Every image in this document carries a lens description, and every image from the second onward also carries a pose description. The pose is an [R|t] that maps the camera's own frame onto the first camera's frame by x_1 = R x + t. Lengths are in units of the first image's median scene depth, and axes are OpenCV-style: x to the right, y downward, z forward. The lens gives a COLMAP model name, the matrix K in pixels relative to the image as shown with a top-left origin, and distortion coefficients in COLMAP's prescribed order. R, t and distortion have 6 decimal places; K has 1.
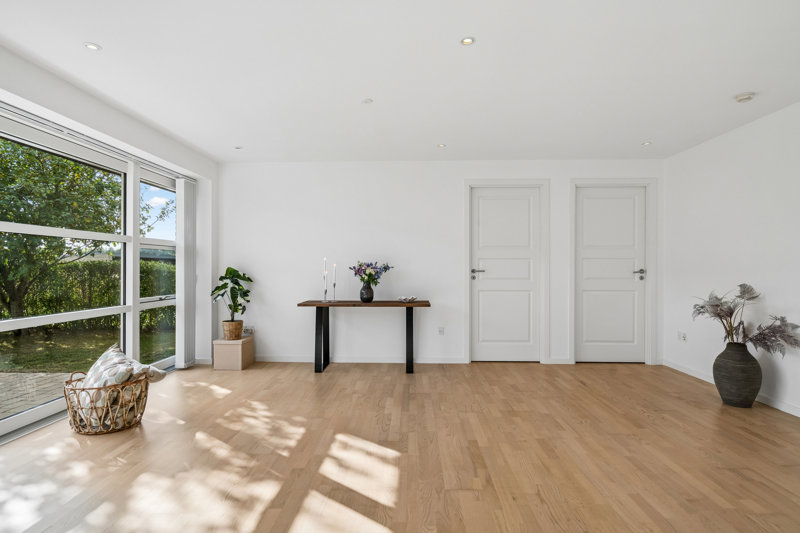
lens RADIAL K [[424.4, 0, 400.0], [0, 424.4, 266.5], [0, 0, 1]] dist [0.002193, 0.000371]
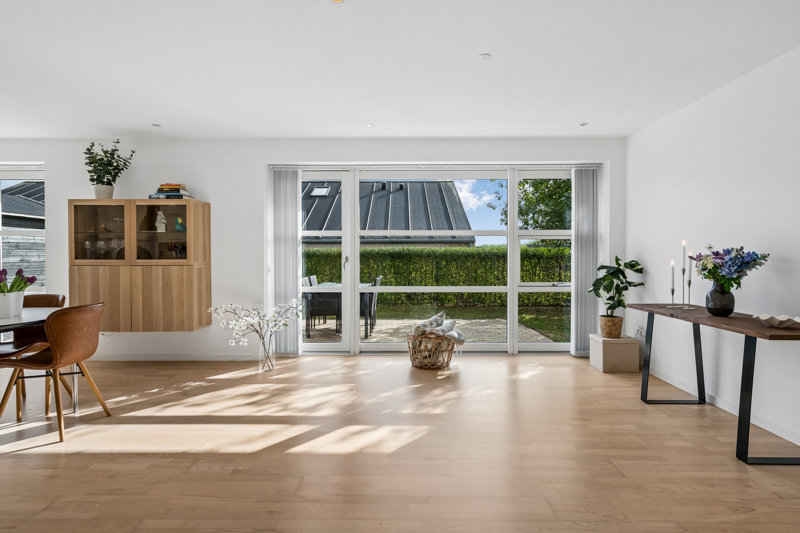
lens RADIAL K [[459.6, 0, 401.5], [0, 459.6, 256.7], [0, 0, 1]] dist [0.034835, 0.000261]
pose [[0.012880, 0.007465, -0.999889, 0.568125], [0.004847, 0.999960, 0.007528, -0.005743], [0.999905, -0.004943, 0.012843, 0.565387]]
